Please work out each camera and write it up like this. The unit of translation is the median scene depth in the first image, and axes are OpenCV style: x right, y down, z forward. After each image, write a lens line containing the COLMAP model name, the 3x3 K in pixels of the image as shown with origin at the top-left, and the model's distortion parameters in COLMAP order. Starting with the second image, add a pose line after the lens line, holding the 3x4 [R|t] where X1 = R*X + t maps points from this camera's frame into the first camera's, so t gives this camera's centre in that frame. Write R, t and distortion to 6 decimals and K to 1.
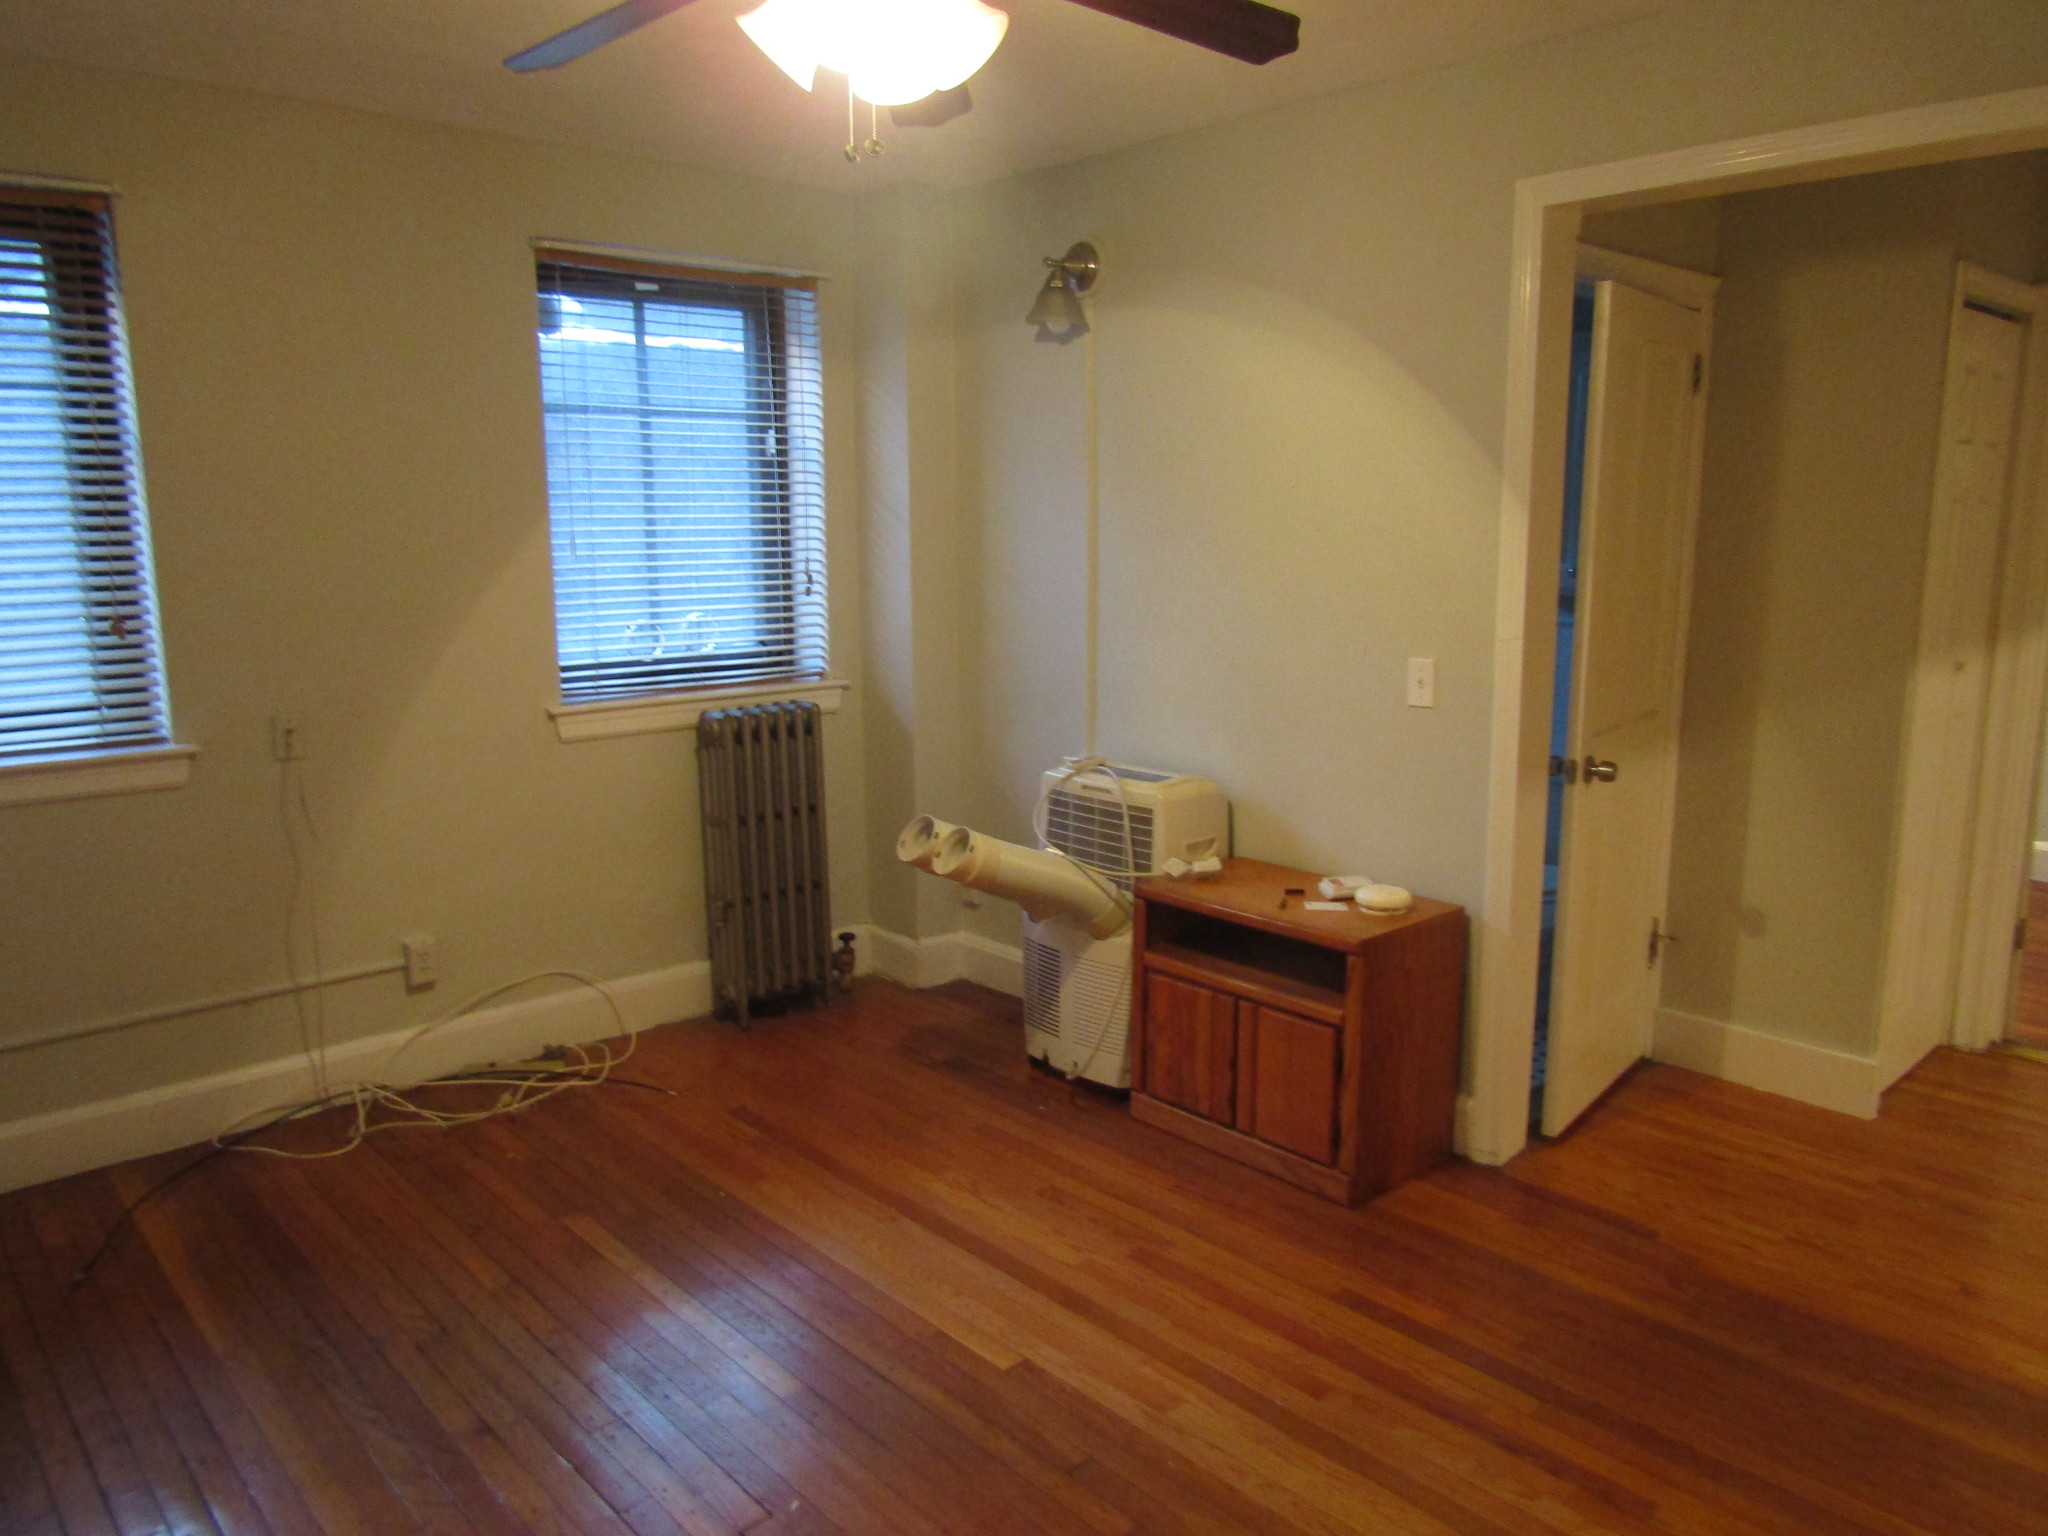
lens RADIAL K [[1441.4, 0, 1024.0], [0, 1441.4, 768.0], [0, 0, 1]] dist [-0.026476, 0.005382]
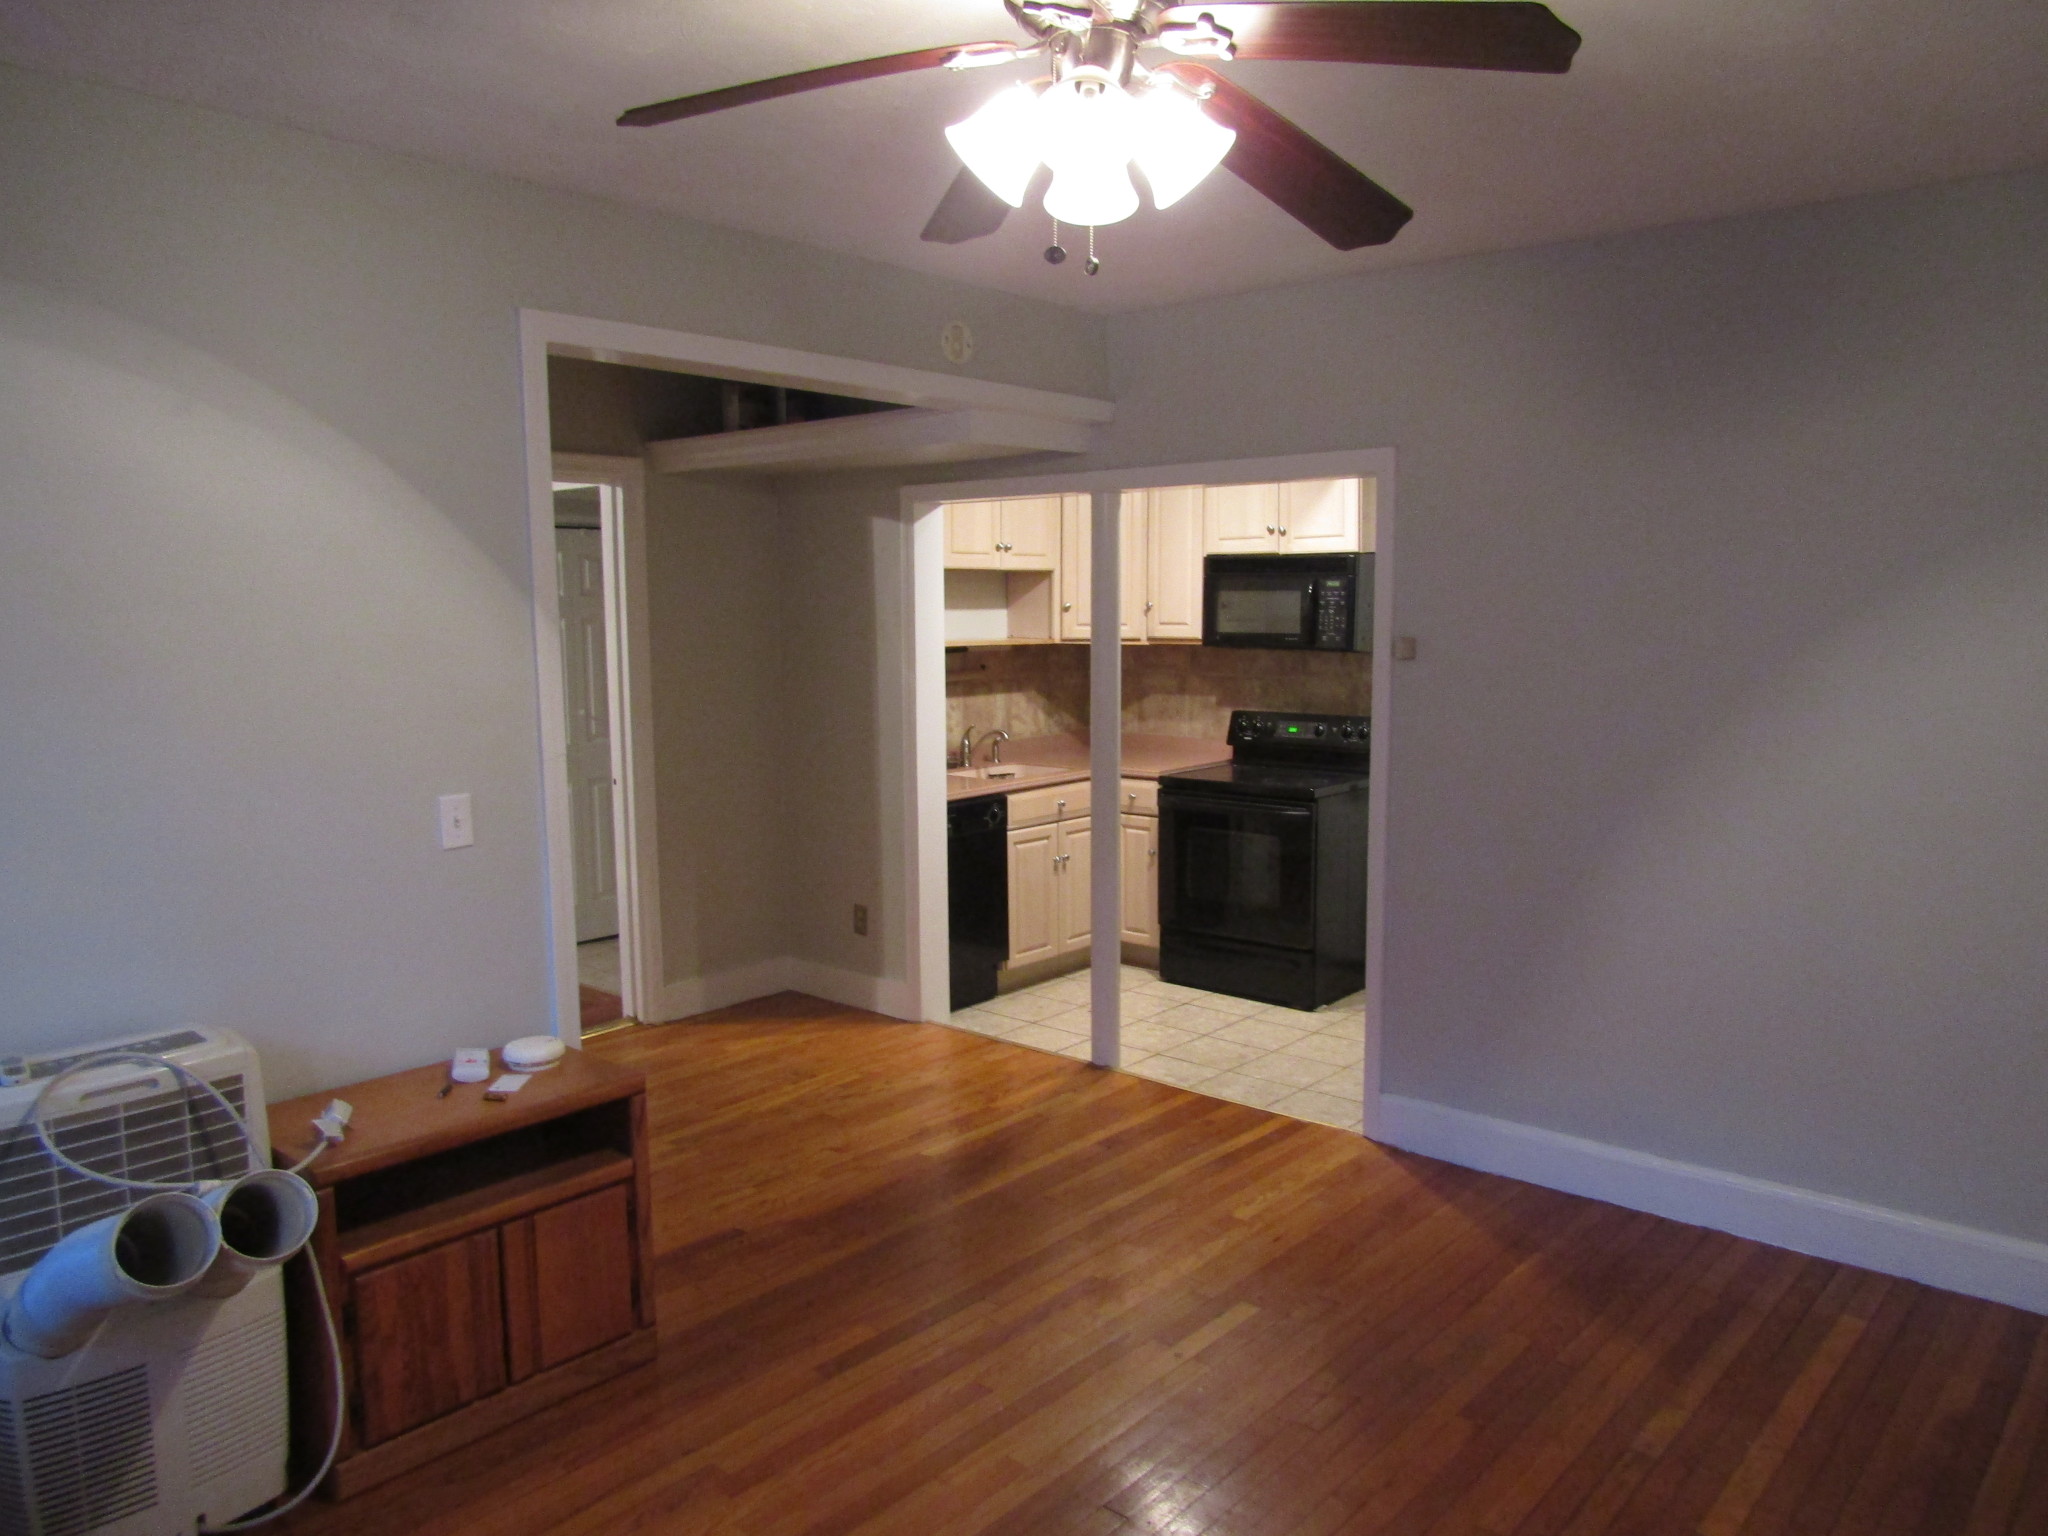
lens RADIAL K [[1441.4, 0, 1024.0], [0, 1441.4, 768.0], [0, 0, 1]] dist [-0.026476, 0.005382]
pose [[-0.111132, -0.107526, 0.987972, -0.657955], [0.182015, 0.975112, 0.126600, -0.142450], [-0.976995, 0.193895, -0.088795, 0.725839]]
